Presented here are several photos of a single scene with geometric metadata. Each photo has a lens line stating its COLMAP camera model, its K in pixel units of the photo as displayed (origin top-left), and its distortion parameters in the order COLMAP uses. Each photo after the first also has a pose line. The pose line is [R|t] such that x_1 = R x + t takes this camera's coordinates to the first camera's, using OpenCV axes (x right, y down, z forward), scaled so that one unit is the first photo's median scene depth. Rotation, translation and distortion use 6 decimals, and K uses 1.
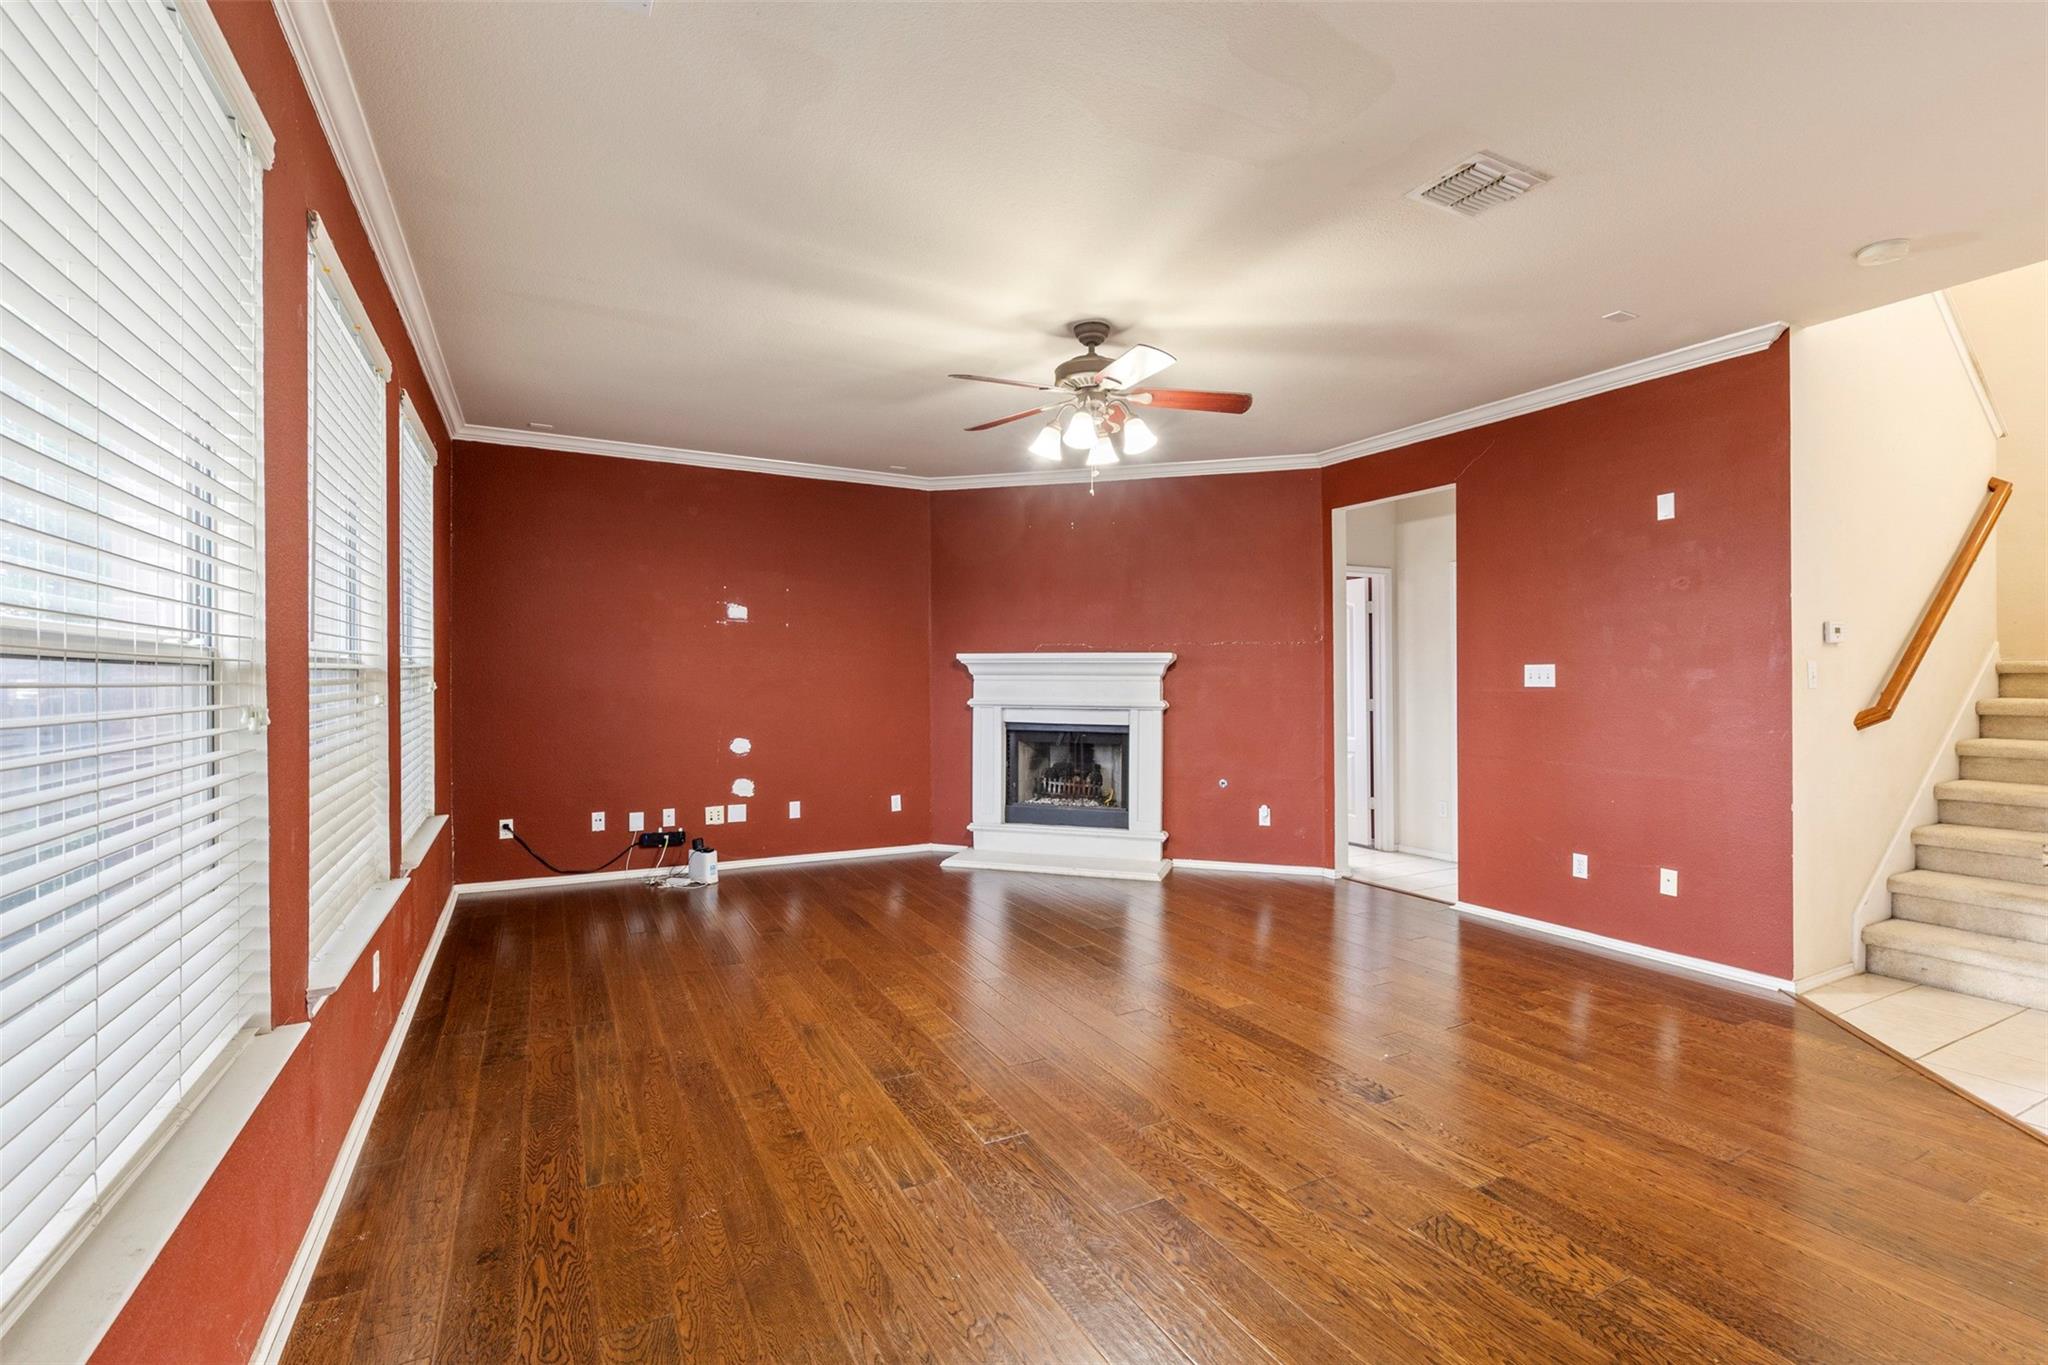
lens RADIAL K [[922.8, 0, 1037.3], [0, 922.8, 681.7], [0, 0, 1]] dist [0.001605, -0.000094]
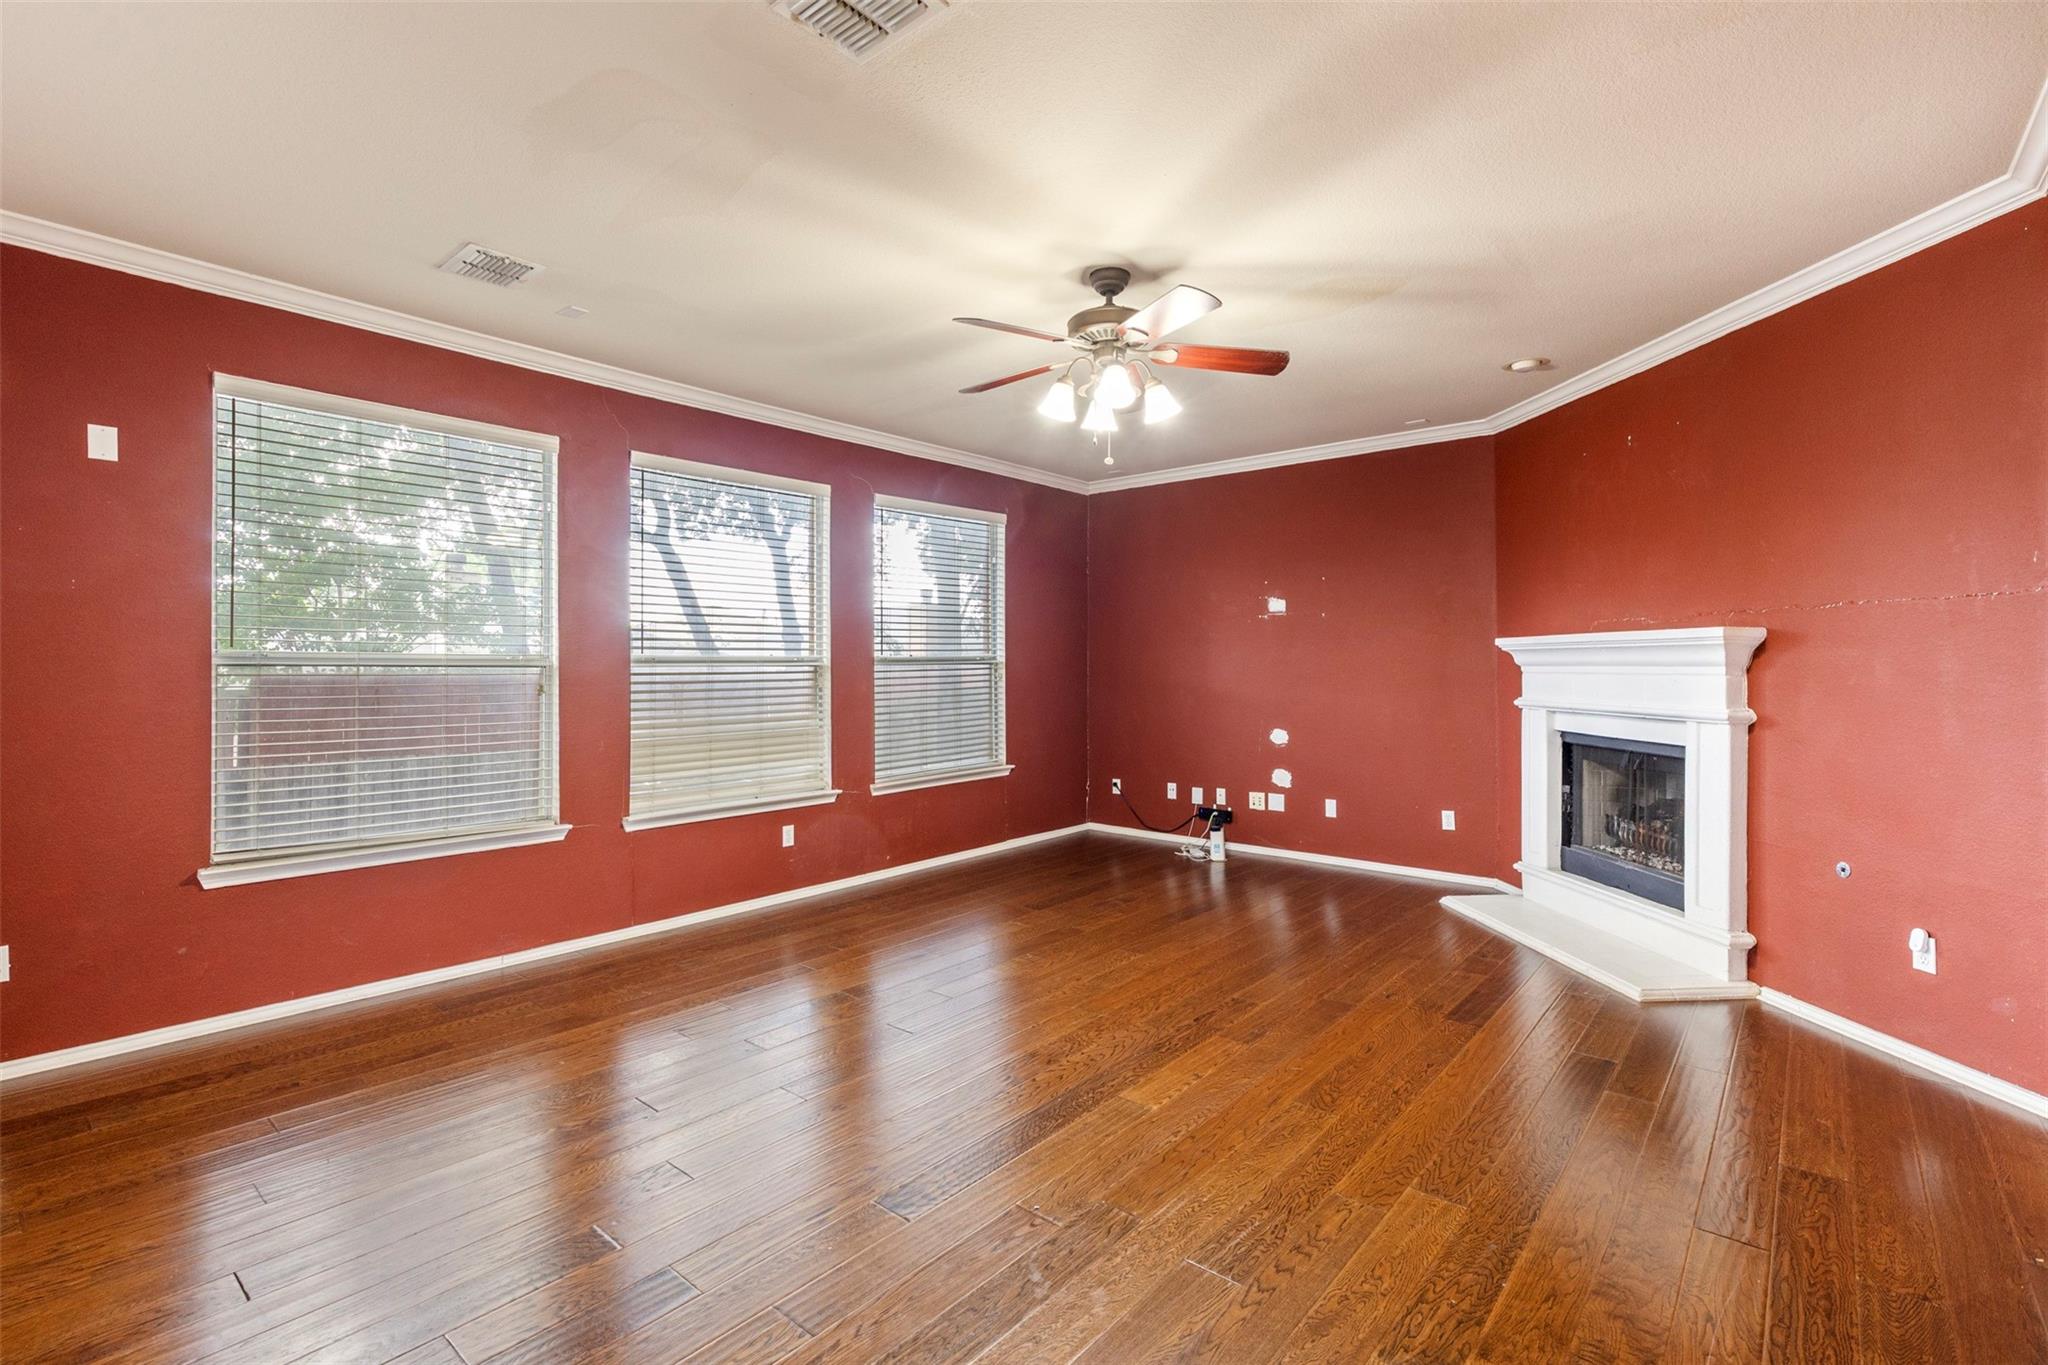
lens RADIAL K [[922.8, 0, 1038.2], [0, 922.8, 673.8], [0, 0, 1]] dist [0.001605, -0.000094]
pose [[0.368167, 0.004348, -0.929749, 0.524998], [-0.000794, 0.999990, 0.004362, -0.004012], [0.929759, -0.000868, 0.368167, 0.375180]]
